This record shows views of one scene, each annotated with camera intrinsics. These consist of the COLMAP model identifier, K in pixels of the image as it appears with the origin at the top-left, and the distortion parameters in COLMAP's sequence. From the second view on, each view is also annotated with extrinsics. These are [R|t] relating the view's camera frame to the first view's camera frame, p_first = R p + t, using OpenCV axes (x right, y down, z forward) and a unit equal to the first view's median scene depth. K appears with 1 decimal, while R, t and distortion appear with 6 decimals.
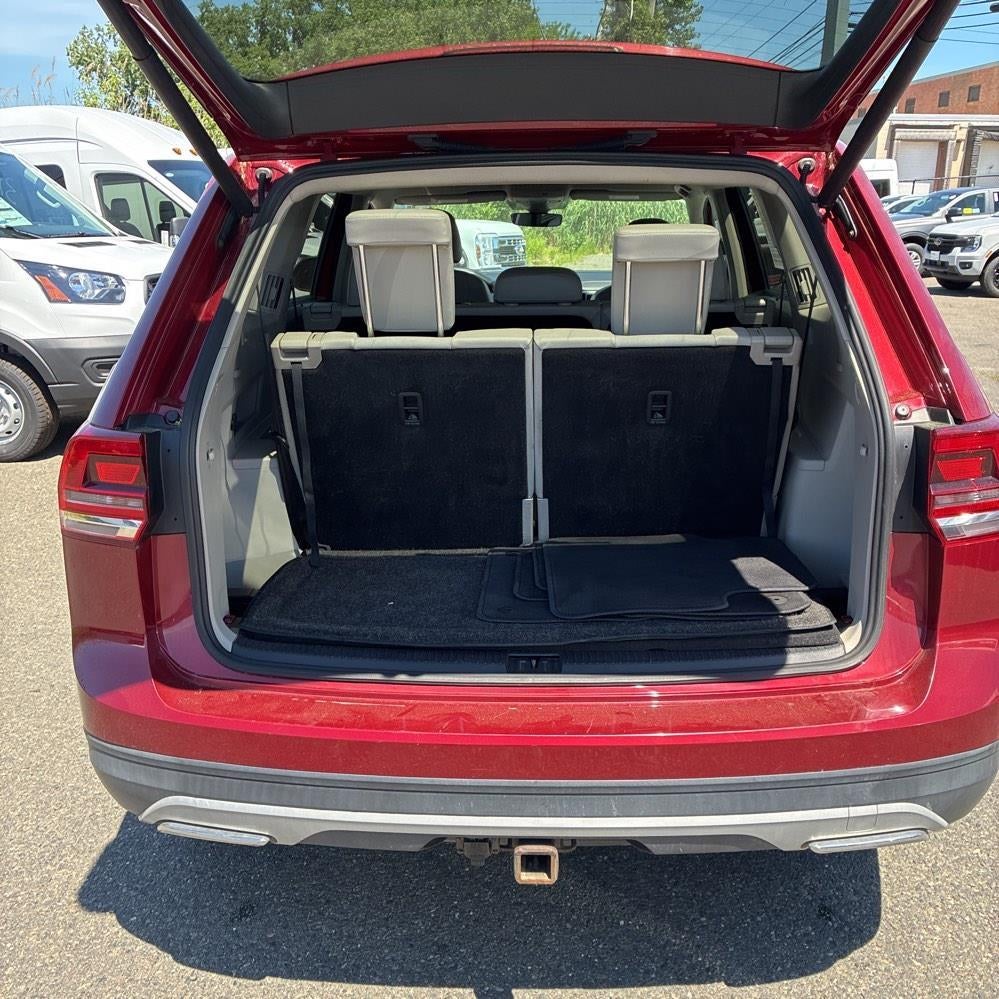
lens RADIAL K [[1018.9, 0, 510.1], [0, 1018.9, 534.2], [0, 0, 1]] dist [0.020066, 0.000000]
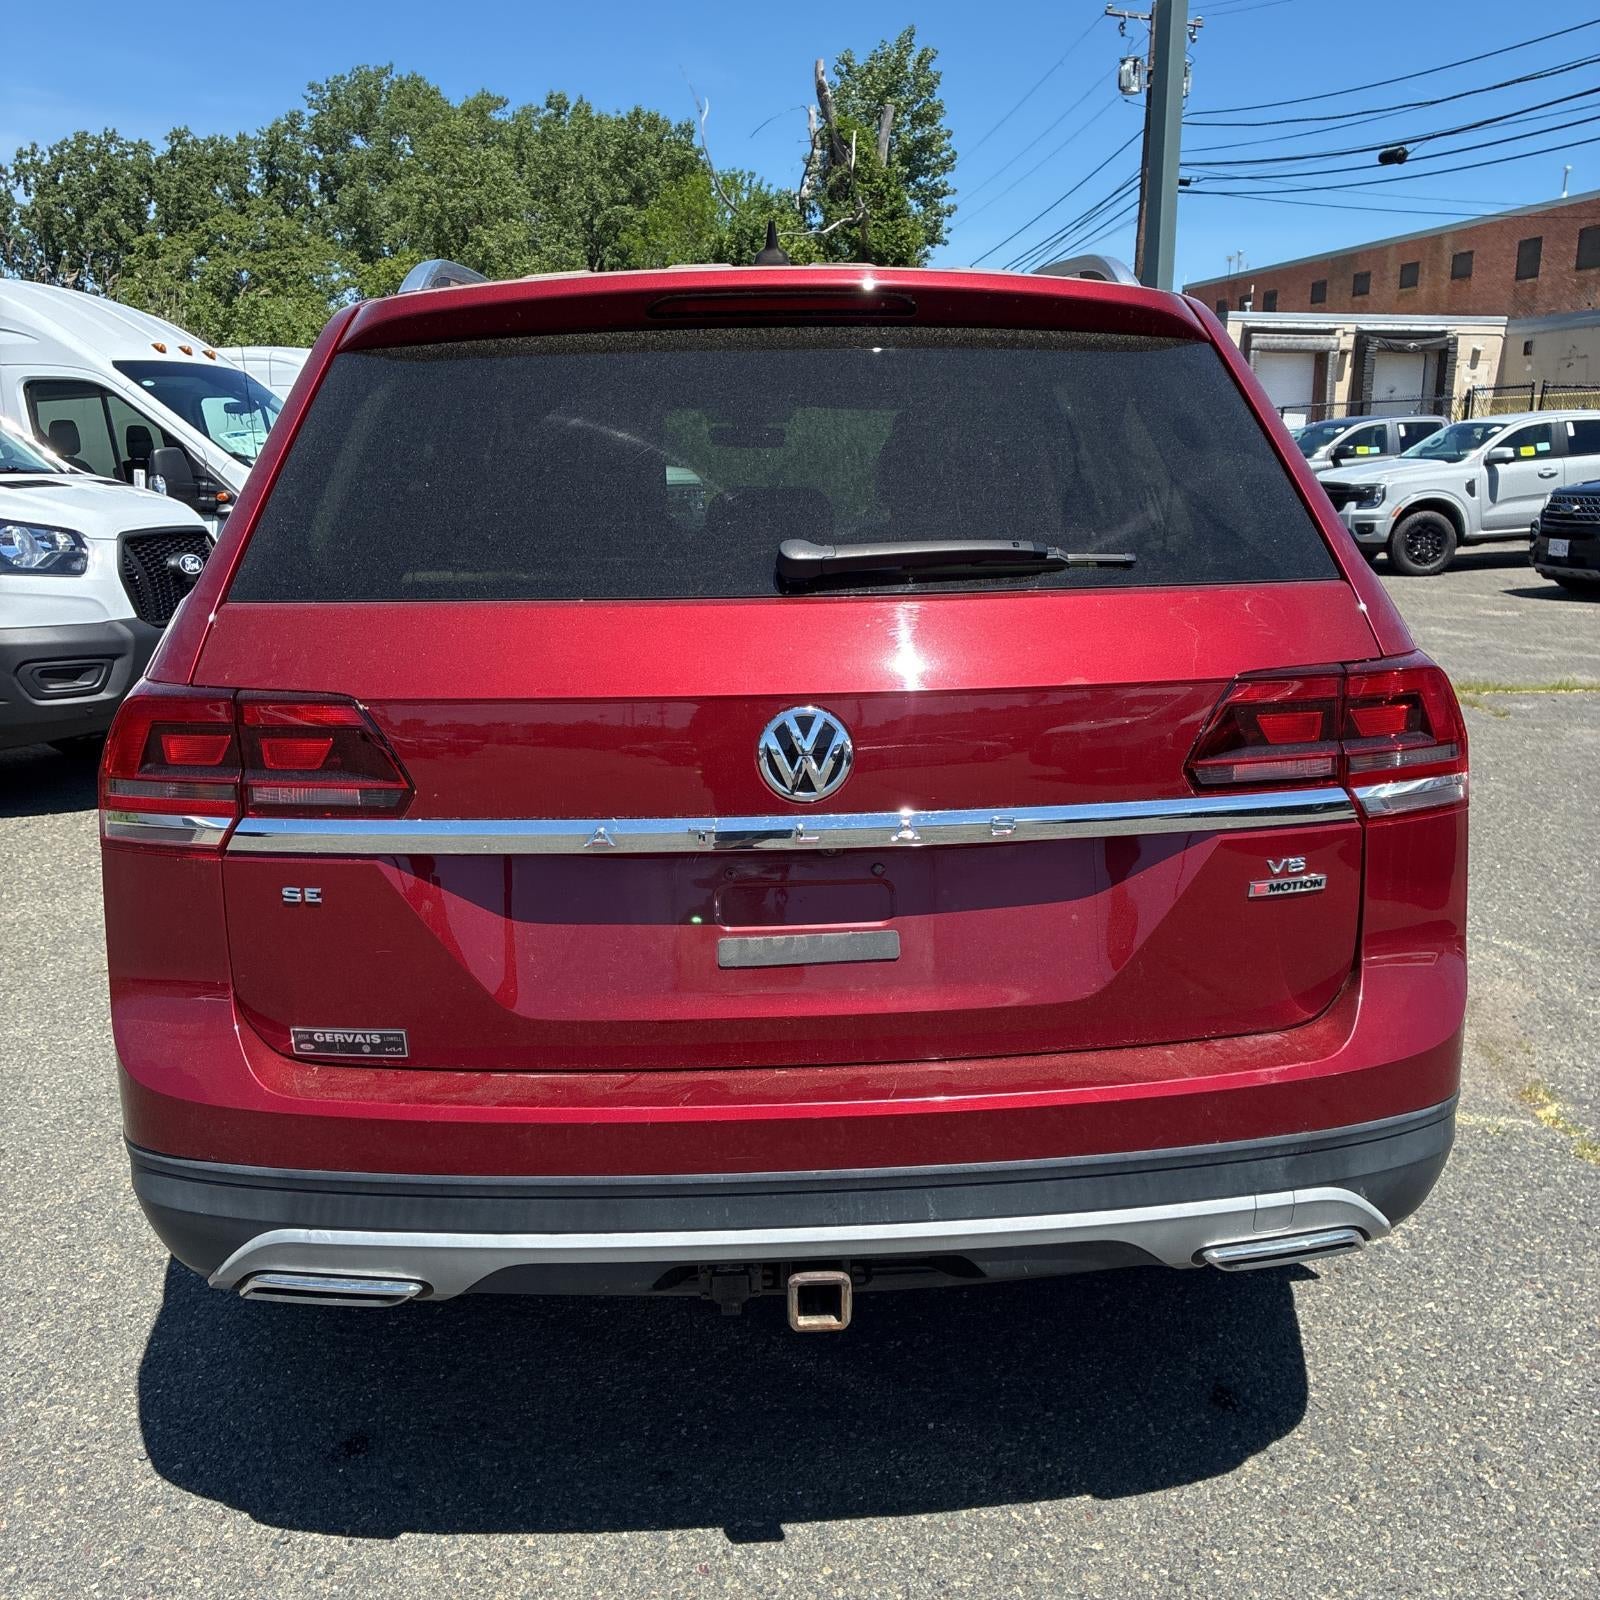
lens RADIAL K [[1631.9, 0, 825.4], [0, 1631.9, 836.1], [0, 0, 1]] dist [0.020066, 0.000000]
pose [[0.995620, -0.020419, 0.091237, -0.044940], [0.027512, 0.996639, -0.077164, 0.066024], [-0.089355, 0.079336, 0.992835, -0.085527]]
